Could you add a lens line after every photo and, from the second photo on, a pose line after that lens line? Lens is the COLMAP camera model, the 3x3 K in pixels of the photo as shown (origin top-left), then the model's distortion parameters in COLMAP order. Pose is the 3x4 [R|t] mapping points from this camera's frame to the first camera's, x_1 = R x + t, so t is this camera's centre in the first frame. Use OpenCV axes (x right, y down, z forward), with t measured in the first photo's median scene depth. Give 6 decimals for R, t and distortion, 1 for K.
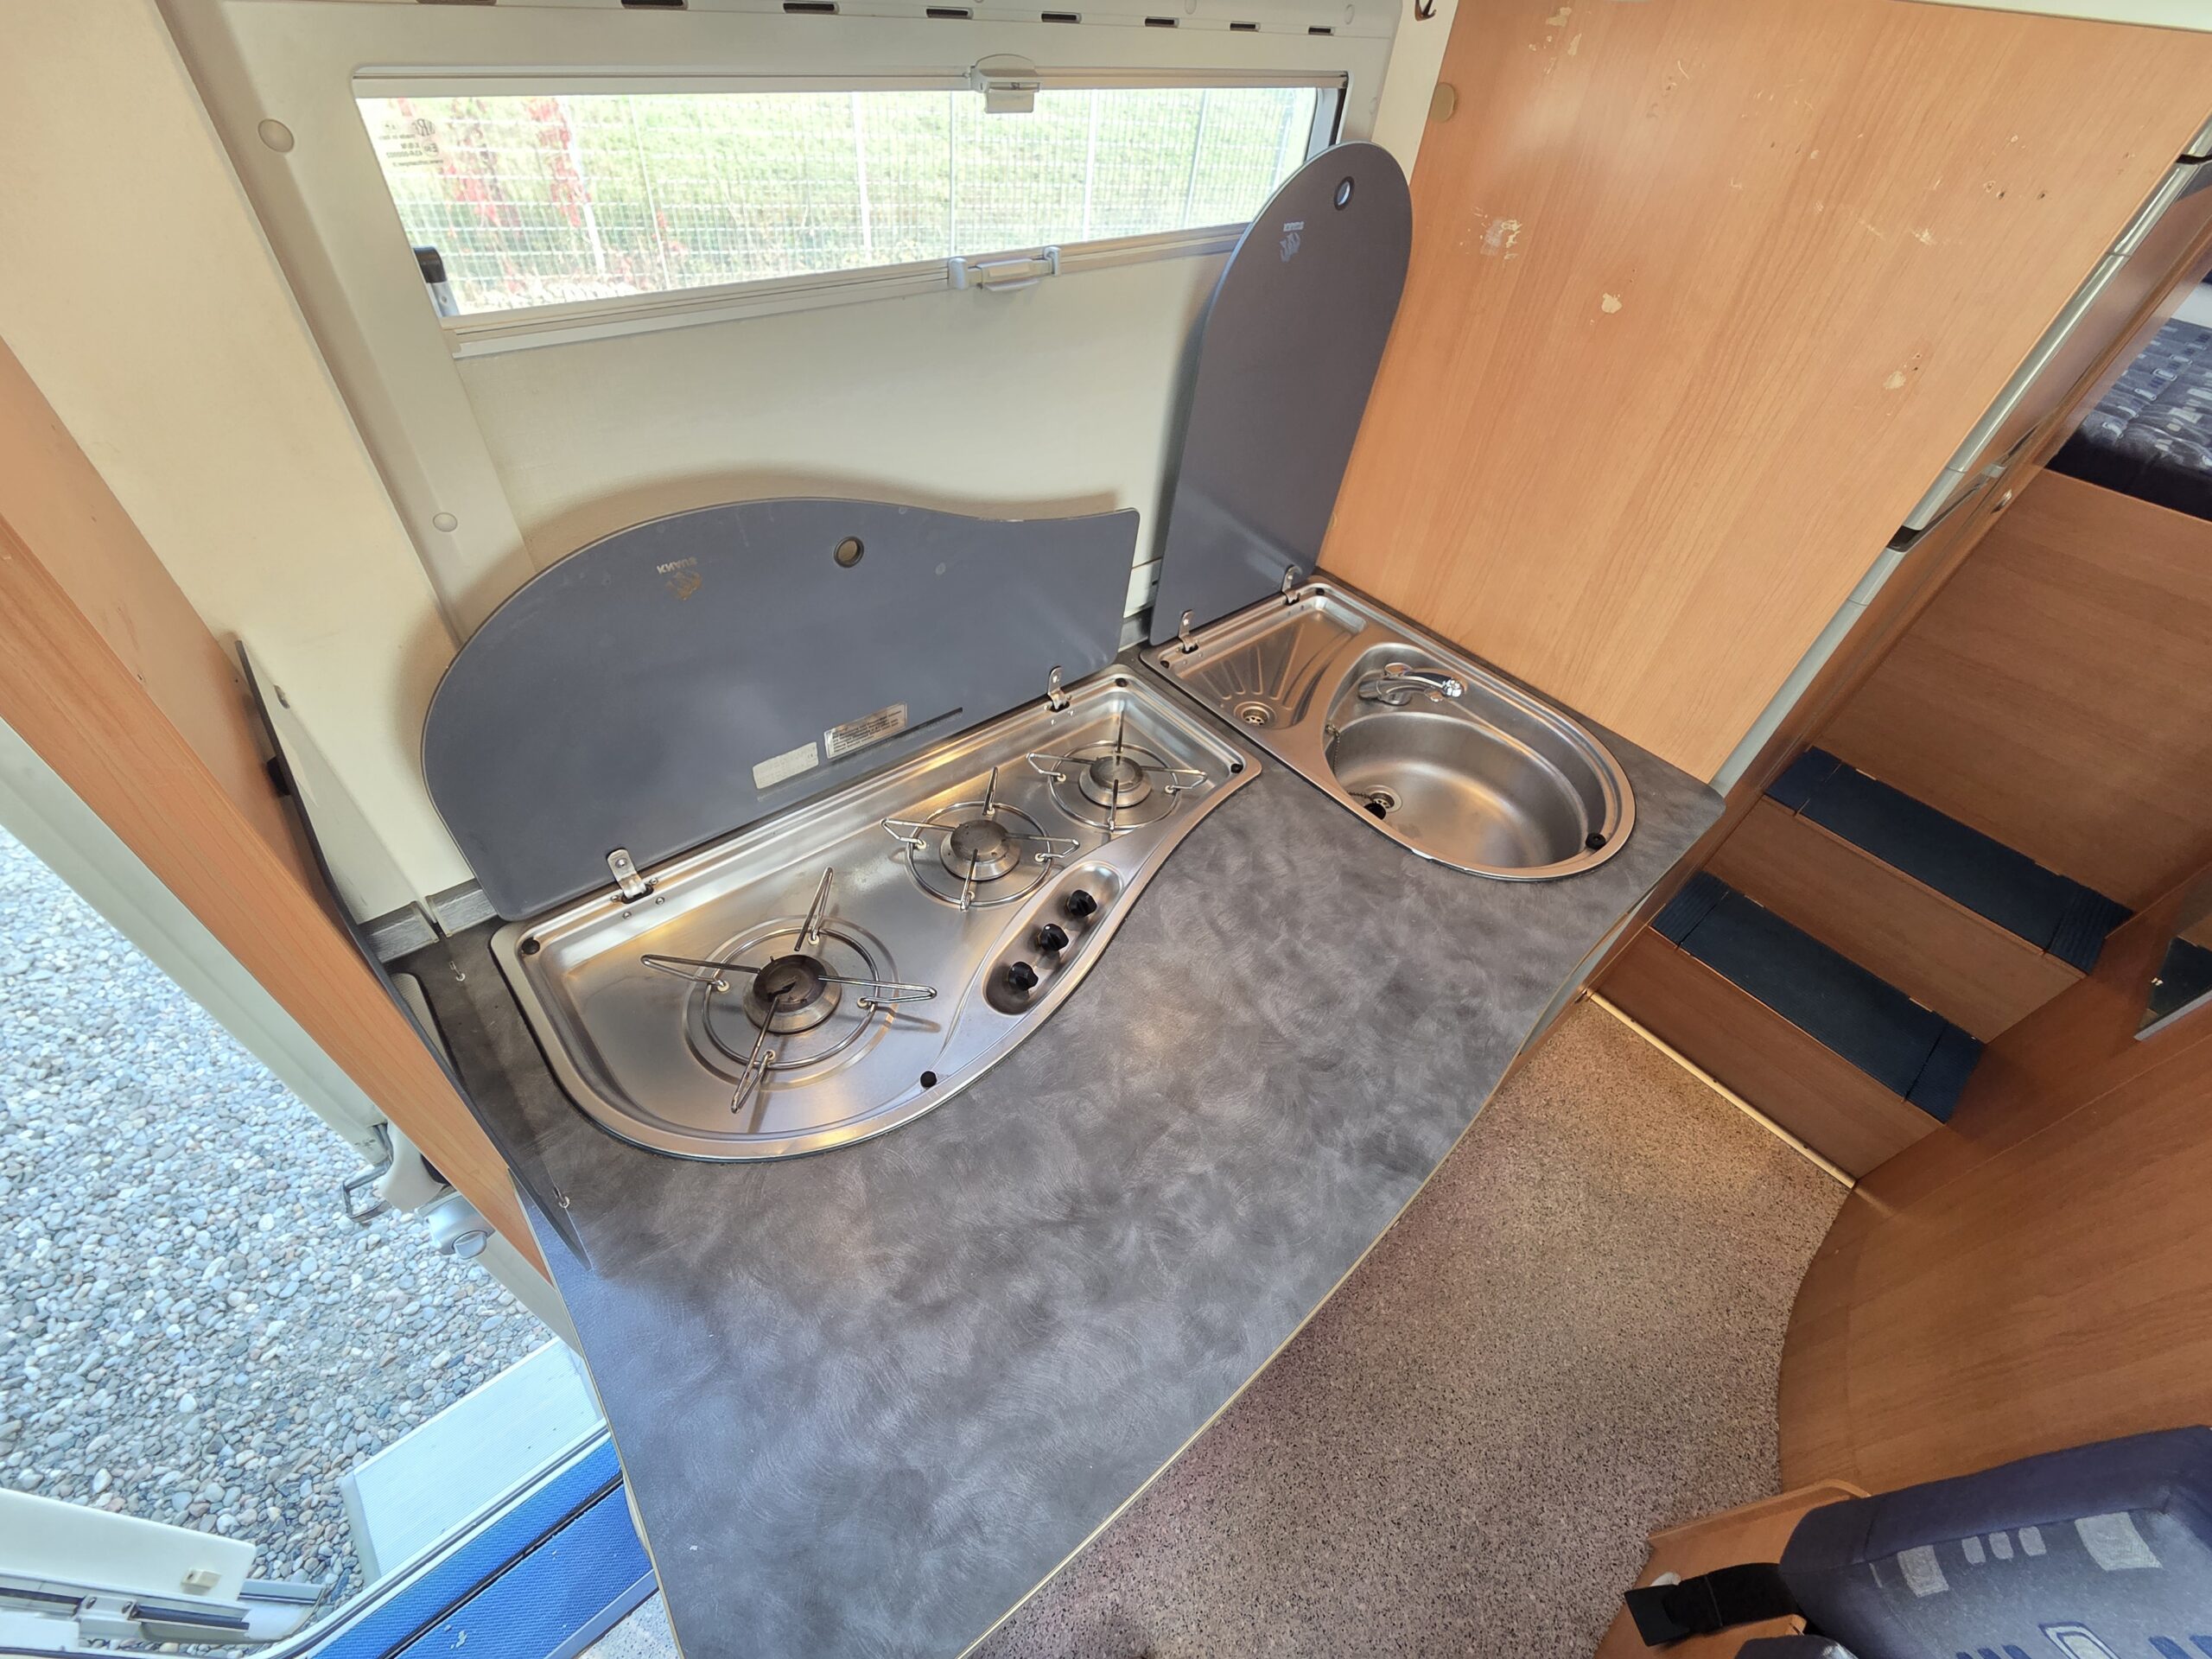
lens RADIAL K [[911.1, 0, 1098.4], [0, 911.1, 830.0], [0, 0, 1]] dist [-0.001154, -0.000016]
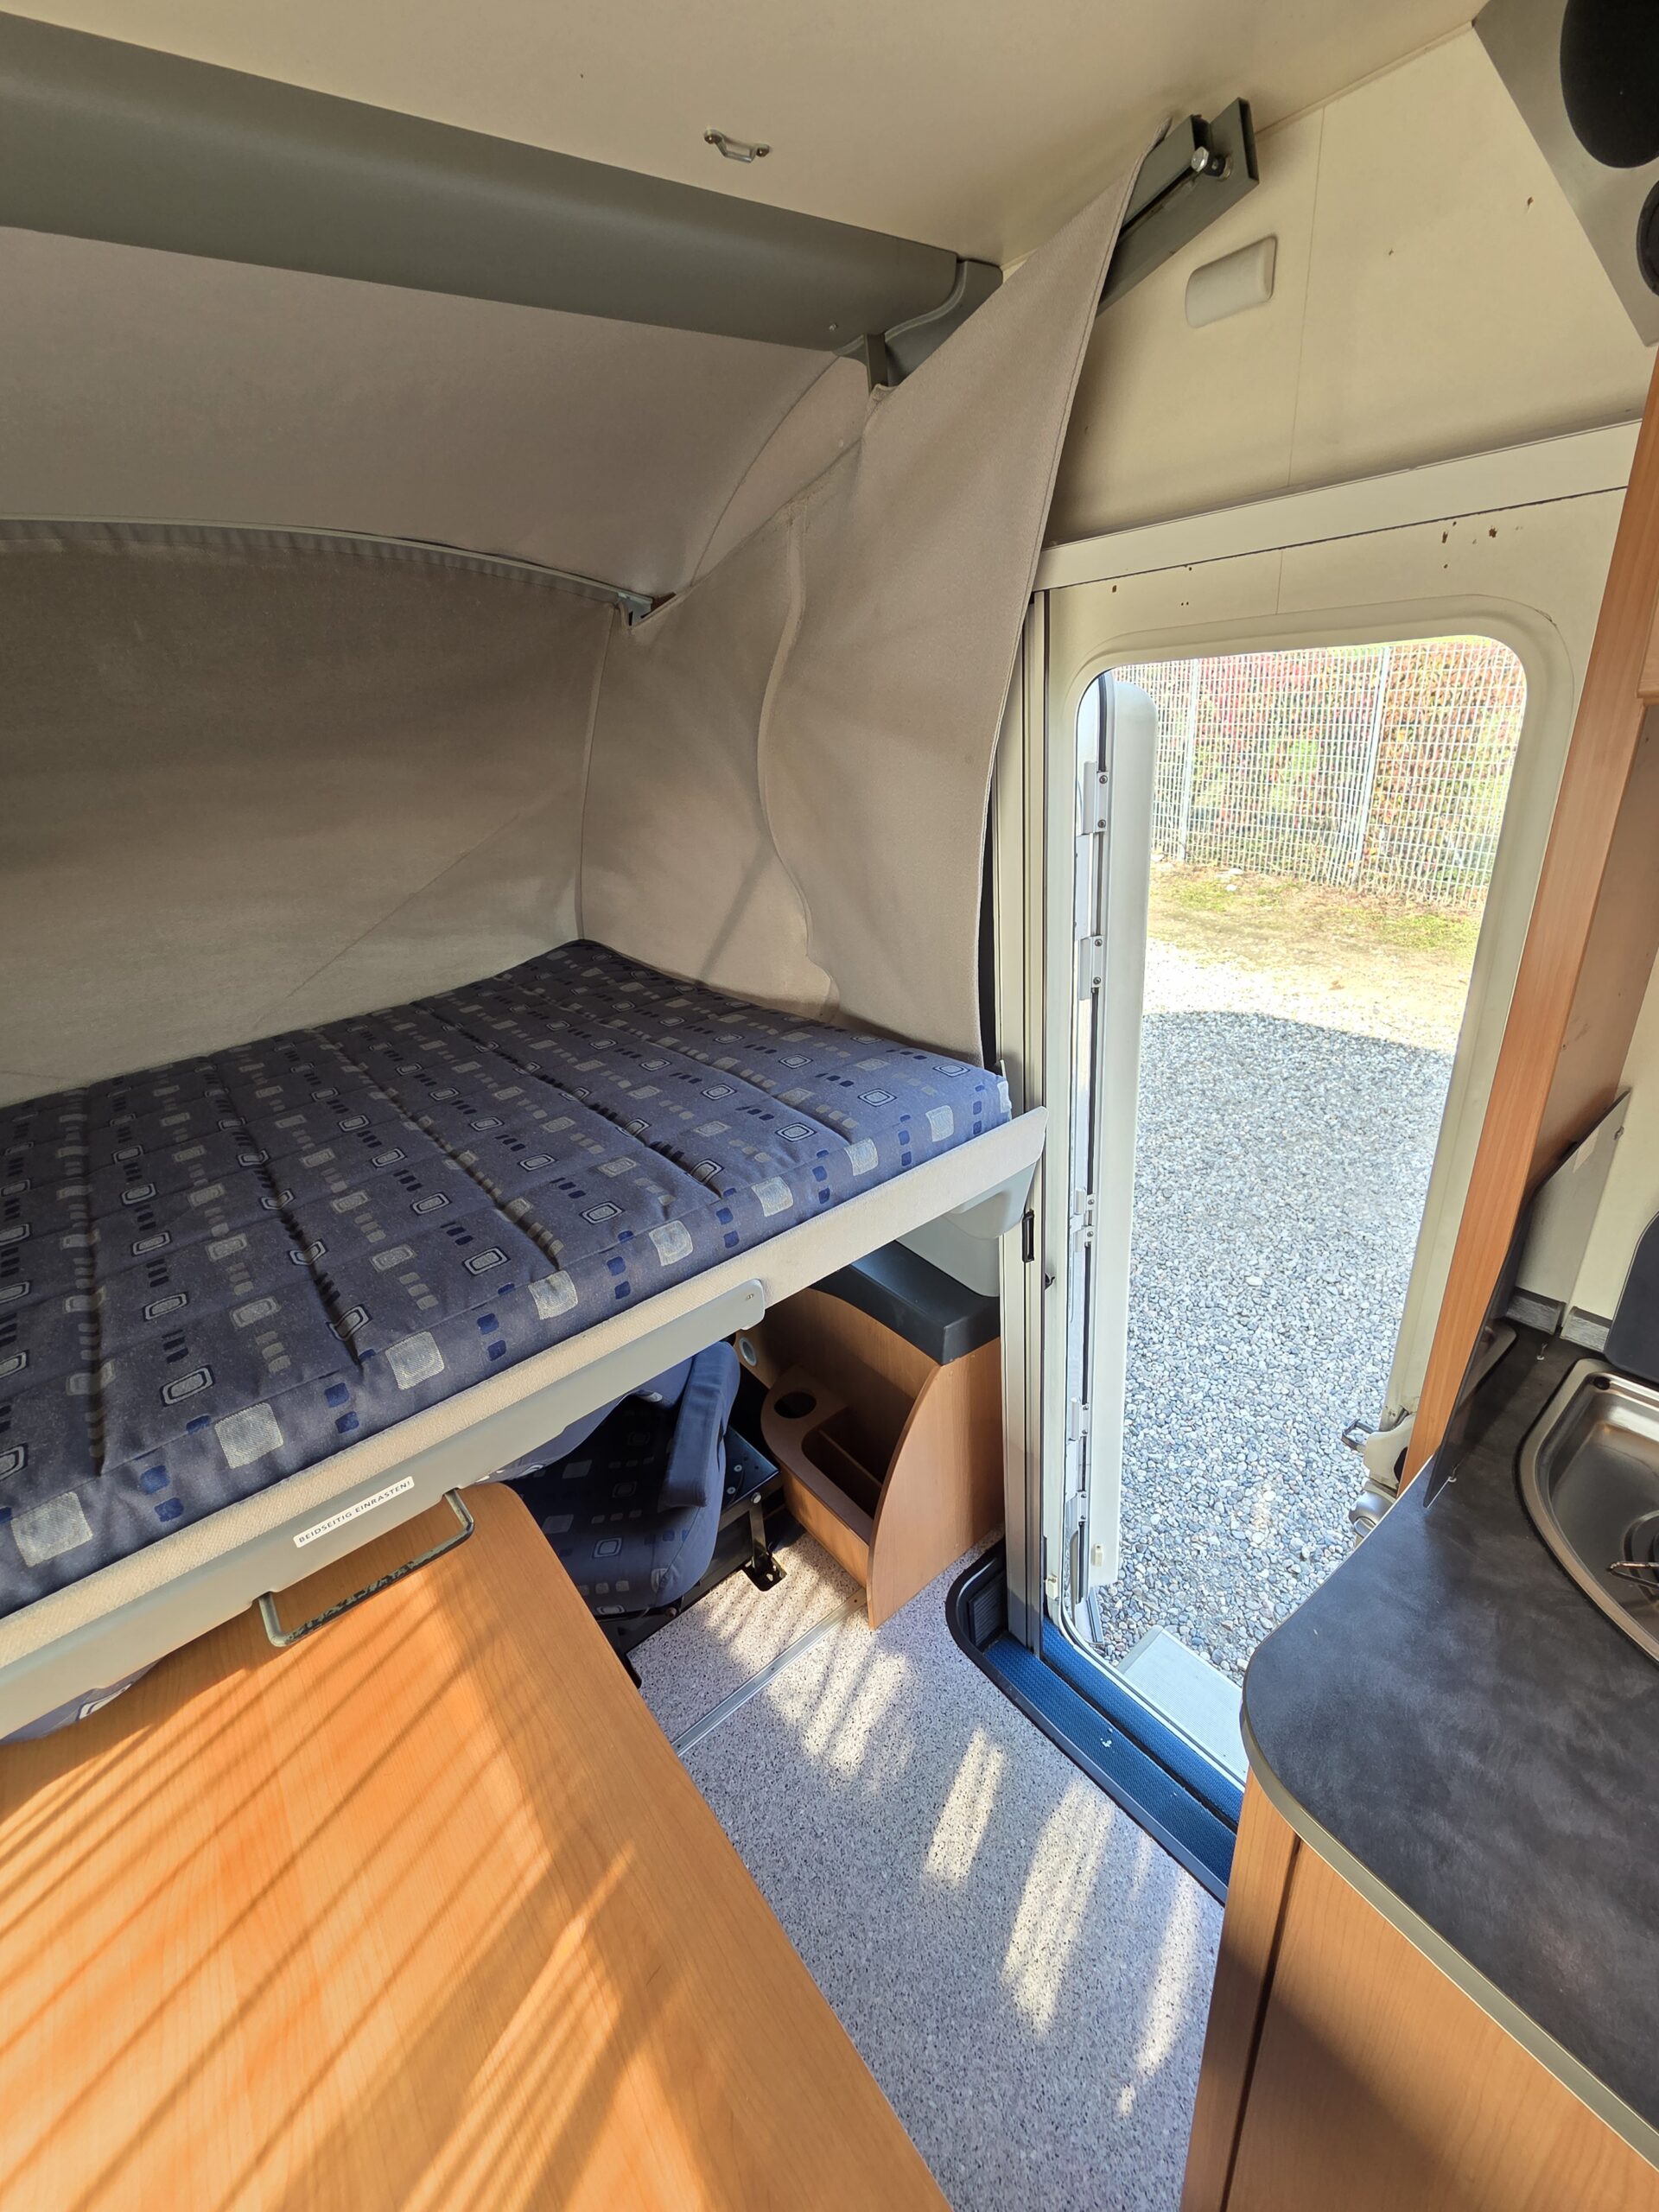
lens RADIAL K [[911.1, 0, 830.4], [0, 911.1, 1103.8], [0, 0, 1]] dist [-0.001154, -0.000016]
pose [[-0.035379, 0.339363, -0.939990, 0.203576], [-0.645669, 0.710159, 0.280689, 0.088513], [0.762798, 0.616853, 0.193992, -0.119541]]
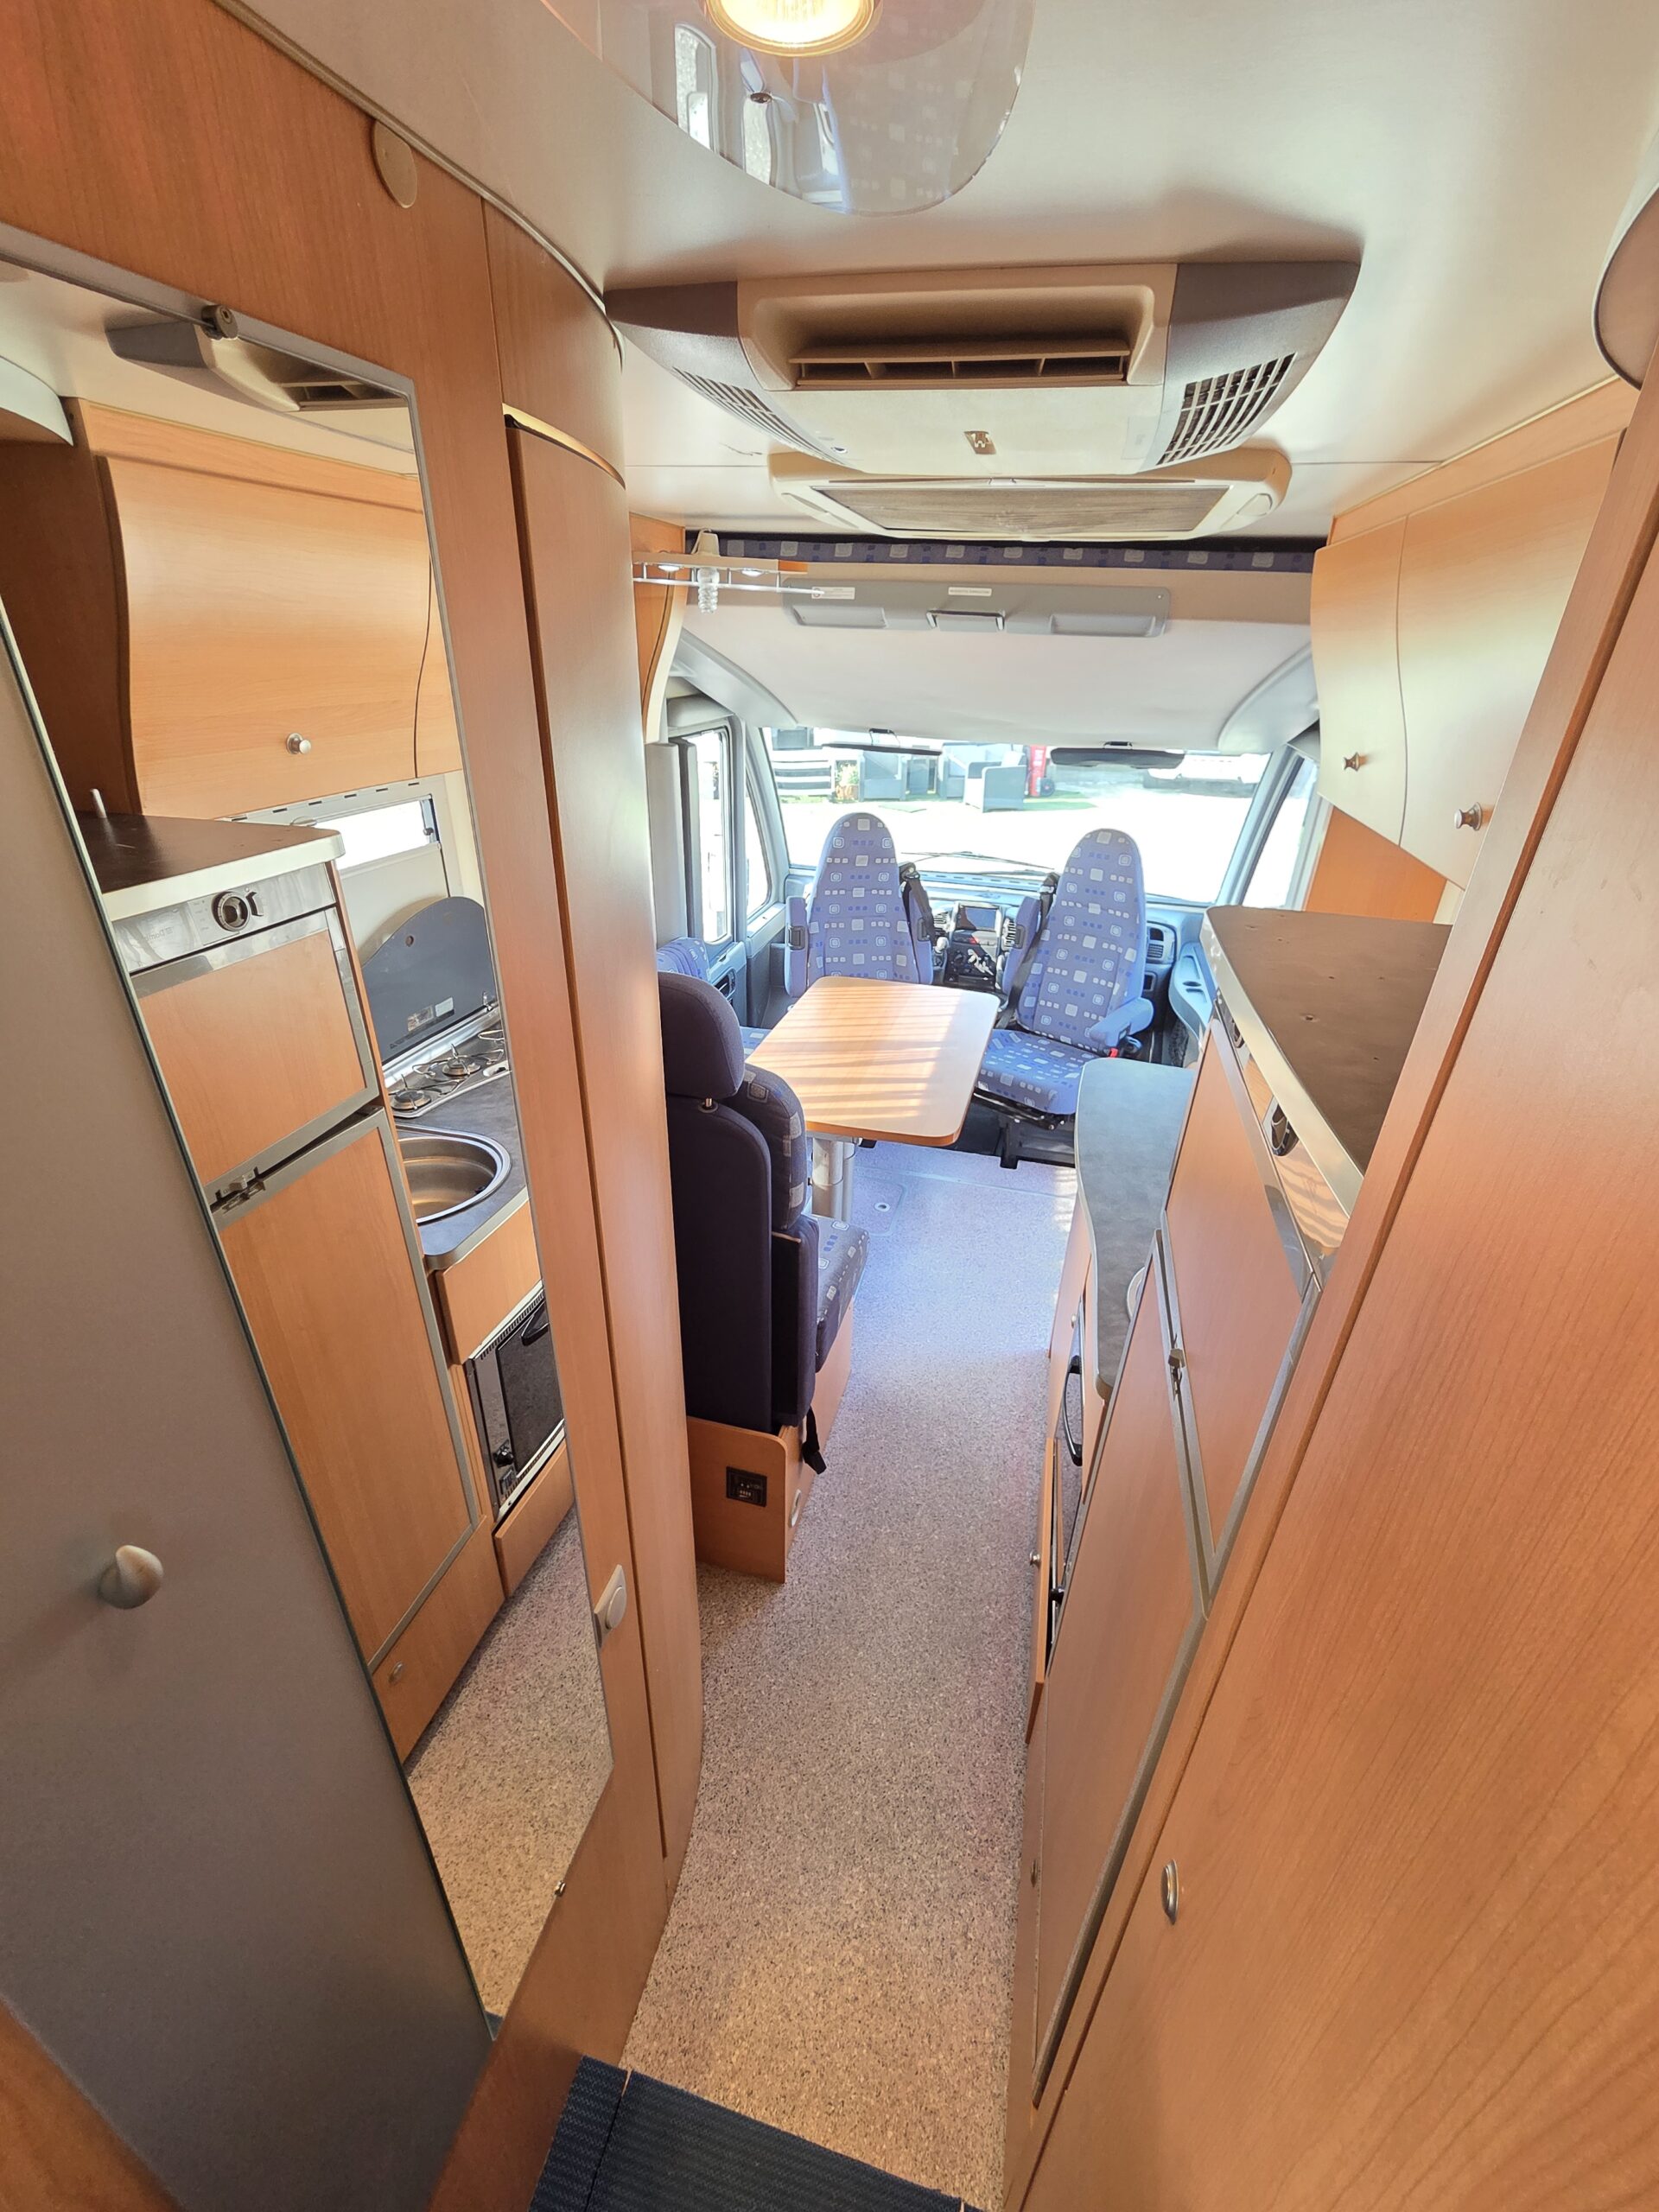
lens RADIAL K [[911.1, 0, 832.1], [0, 911.1, 1101.9], [0, 0, 1]] dist [-0.001154, -0.000016]
pose [[-0.812258, 0.162535, -0.560196, 1.041204], [-0.479965, 0.359518, 0.800238, -0.632082], [0.331467, 0.918874, -0.214010, 0.509236]]
